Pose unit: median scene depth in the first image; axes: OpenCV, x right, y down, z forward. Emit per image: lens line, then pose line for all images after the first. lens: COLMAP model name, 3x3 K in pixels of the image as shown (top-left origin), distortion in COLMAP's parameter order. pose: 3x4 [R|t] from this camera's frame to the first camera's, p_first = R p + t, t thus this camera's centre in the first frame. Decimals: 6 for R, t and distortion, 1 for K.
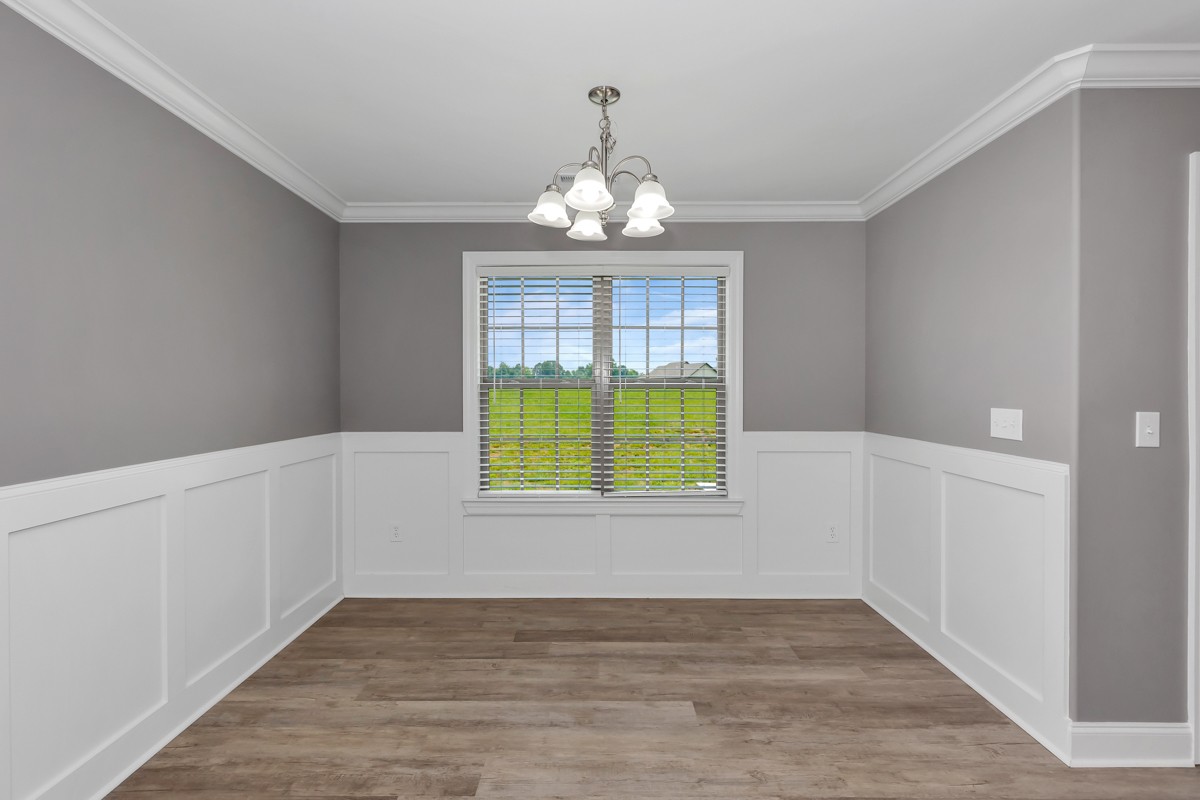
lens RADIAL K [[555.0, 0, 593.5], [0, 555.0, 391.5], [0, 0, 1]] dist [0.002895, 0.000234]
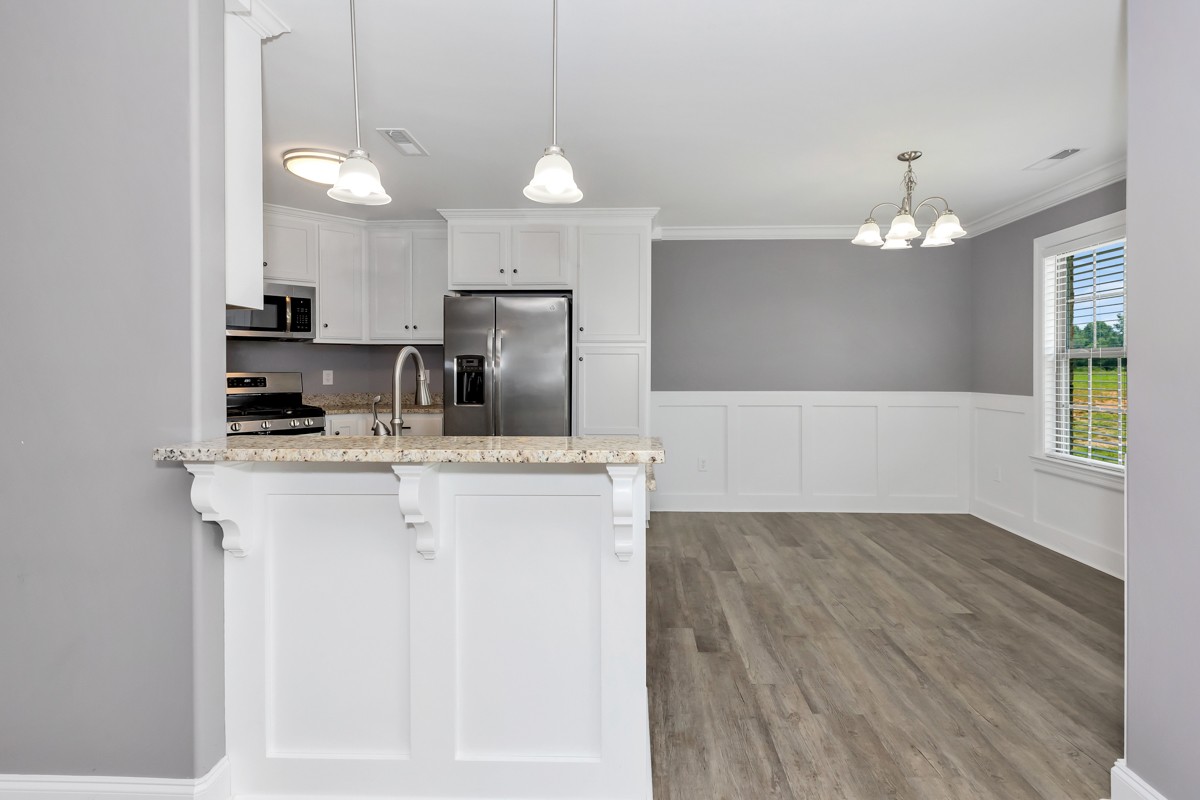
lens RADIAL K [[558.6, 0, 613.9], [0, 558.6, 369.0], [0, 0, 1]] dist [0.000301, 0.000047]
pose [[-0.024801, 0.002876, -0.999688, 1.102932], [-0.003259, 0.999990, 0.002958, 0.016747], [0.999687, 0.003331, -0.024792, 0.187936]]
